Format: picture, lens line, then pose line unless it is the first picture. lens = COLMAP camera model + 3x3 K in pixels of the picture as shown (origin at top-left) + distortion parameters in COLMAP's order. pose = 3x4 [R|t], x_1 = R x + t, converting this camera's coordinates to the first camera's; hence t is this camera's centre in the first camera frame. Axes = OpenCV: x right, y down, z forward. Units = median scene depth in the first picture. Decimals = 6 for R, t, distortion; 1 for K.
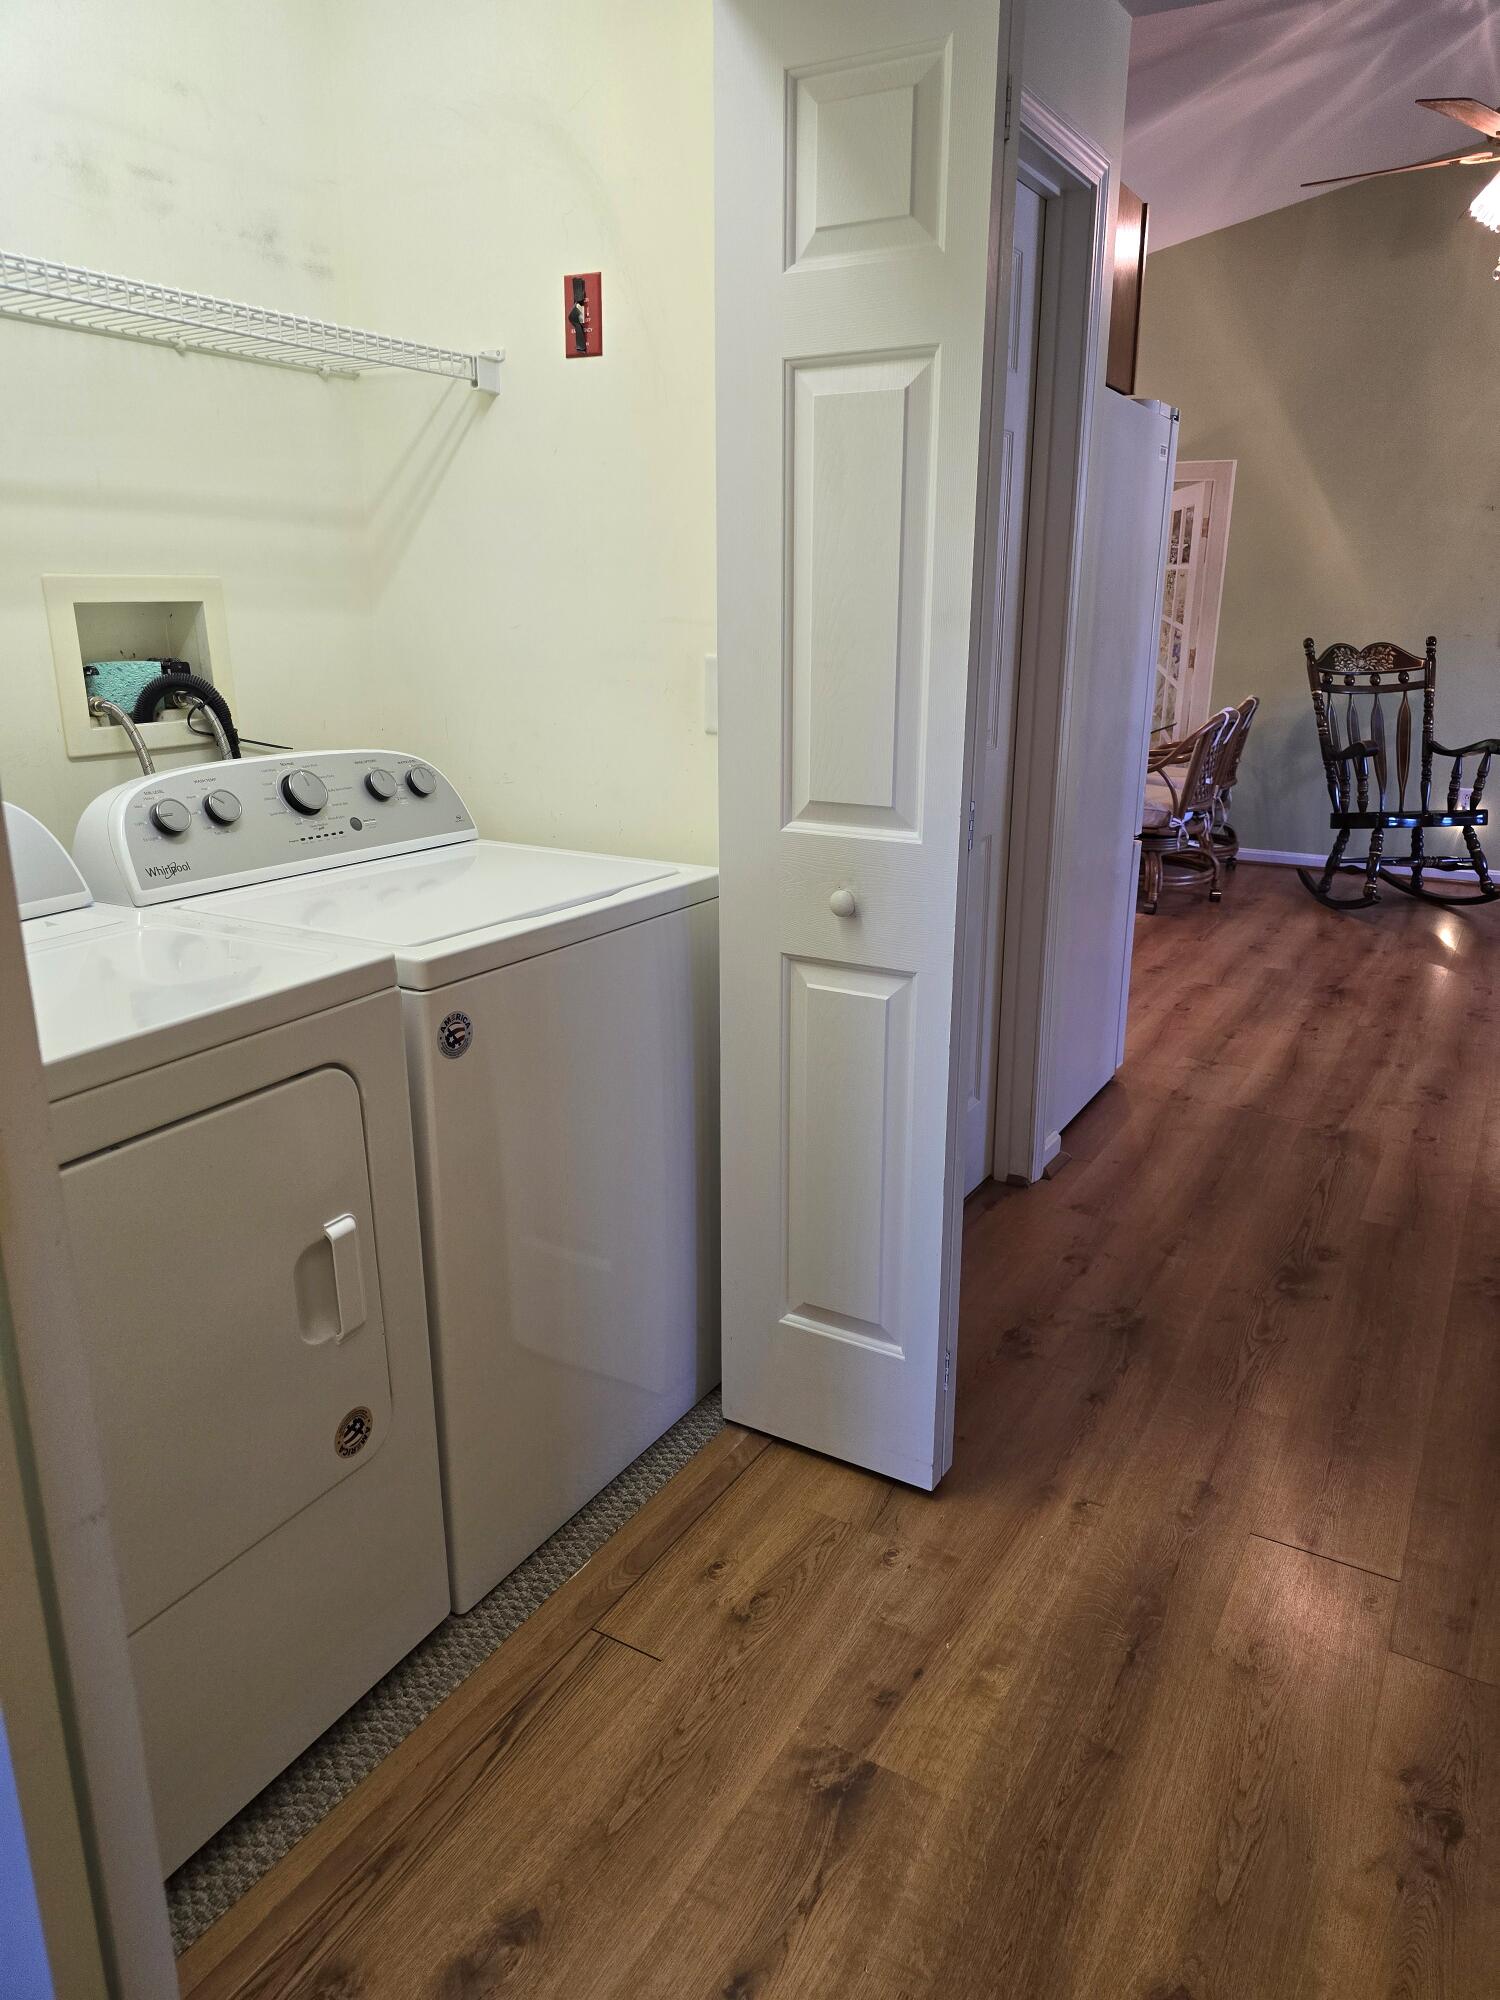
lens RADIAL K [[1354.4, 0, 795.8], [0, 1354.4, 996.9], [0, 0, 1]] dist [0.059380, -0.059158]
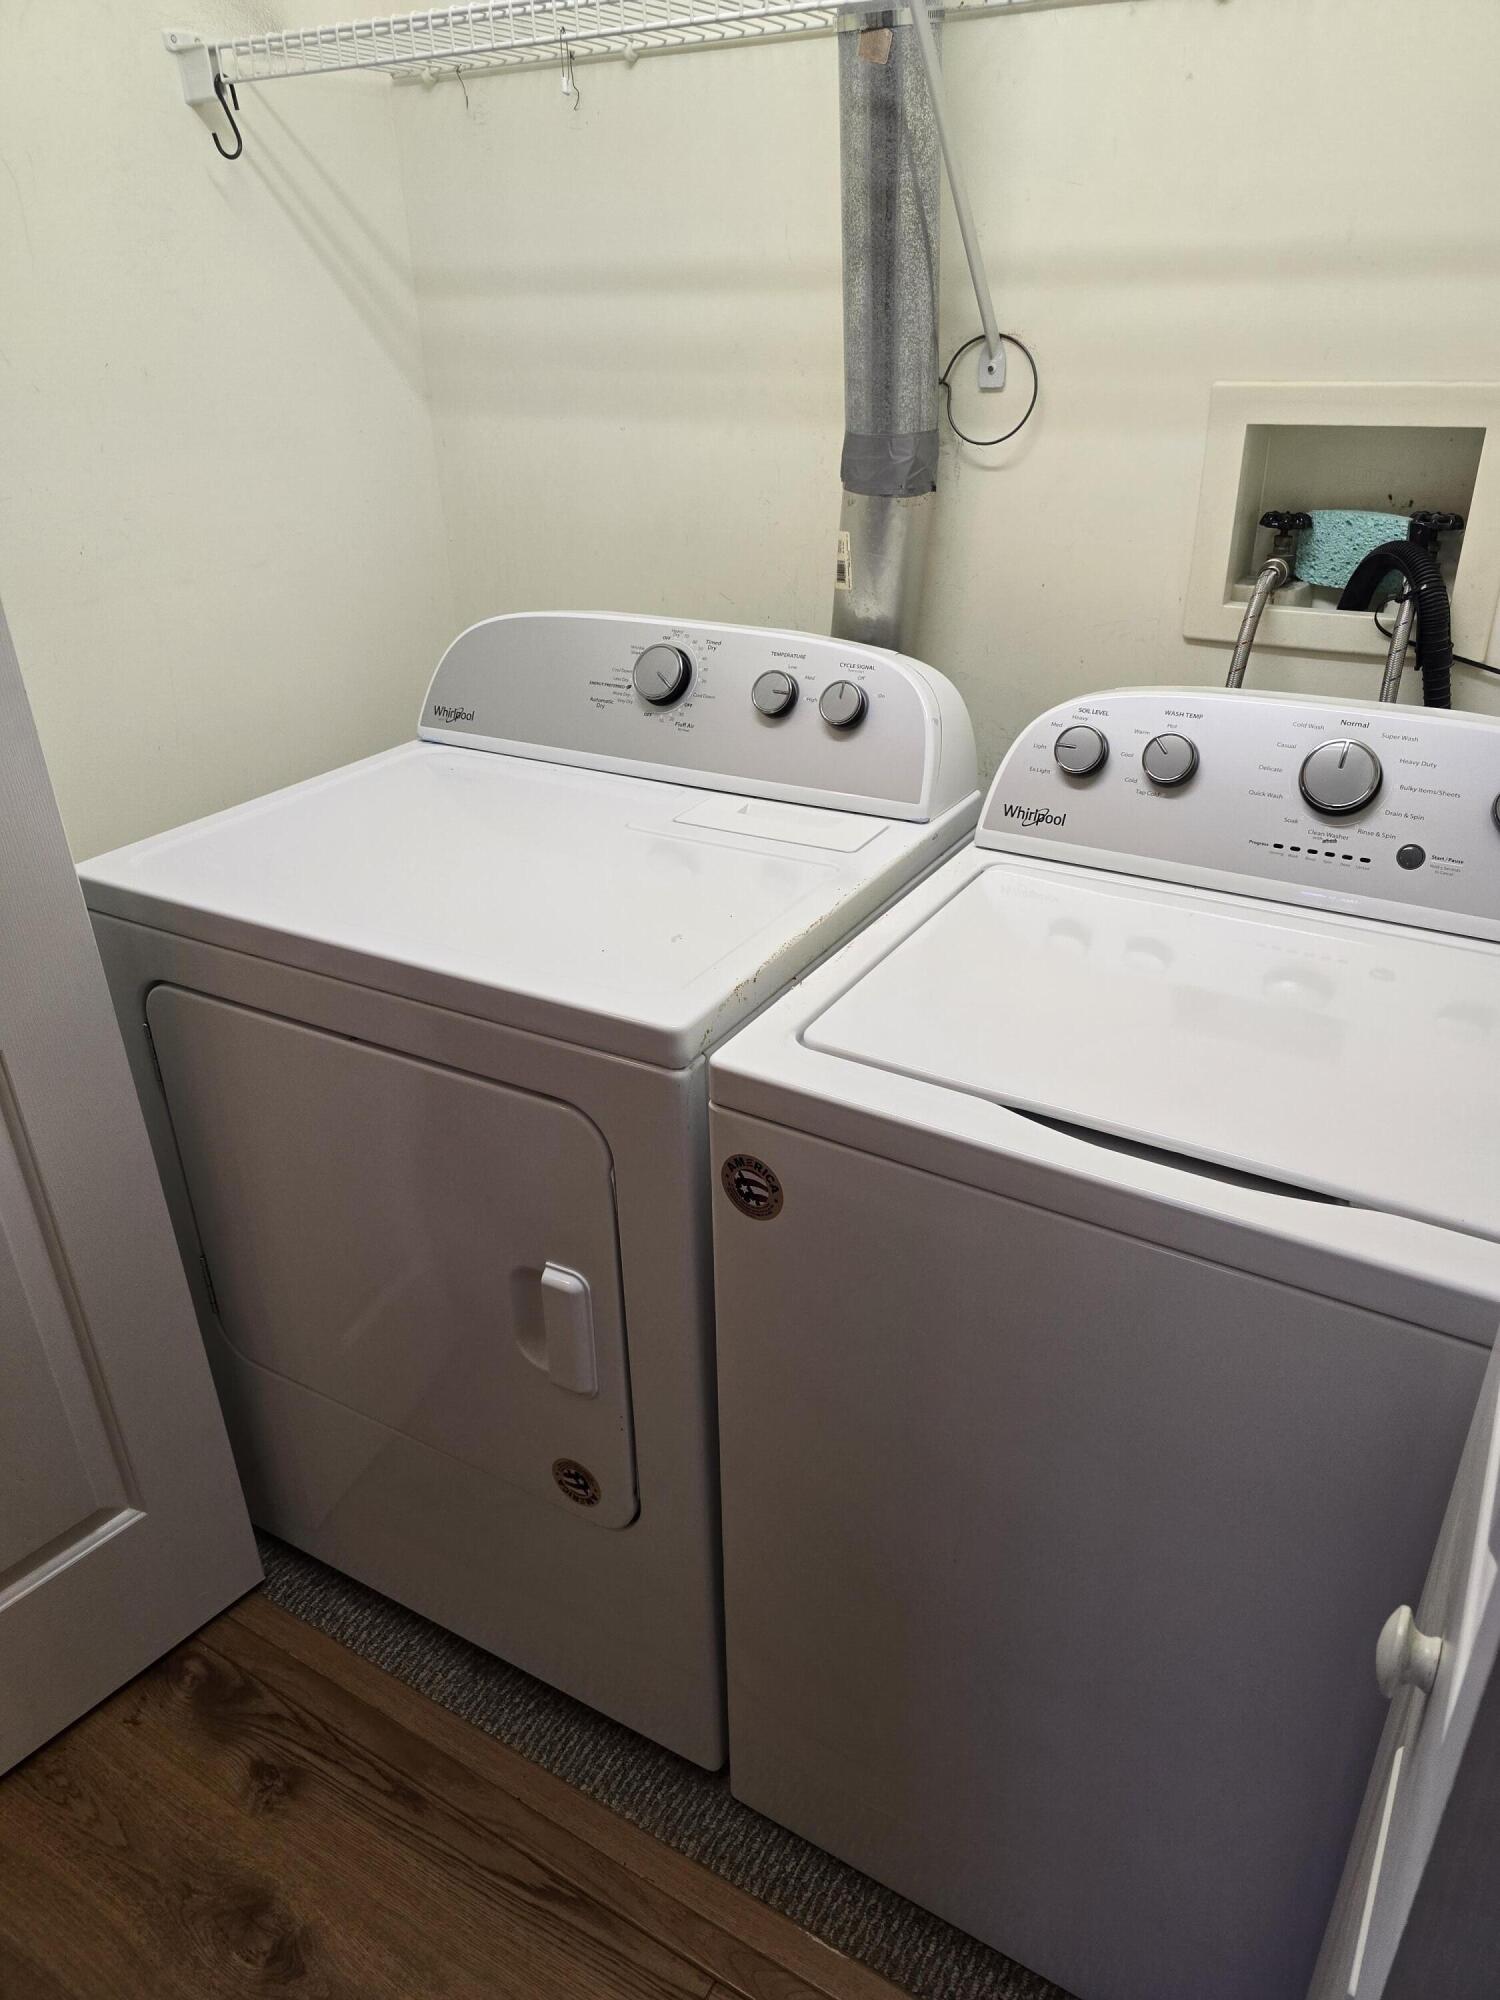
lens RADIAL K [[1354.4, 0, 759.7], [0, 1354.4, 989.0], [0, 0, 1]] dist [0.059380, -0.059158]
pose [[-0.032159, 0.449900, -0.892500, 0.286986], [-0.259873, 0.858486, 0.442118, -0.342227], [0.965107, 0.246154, 0.089309, 0.922602]]
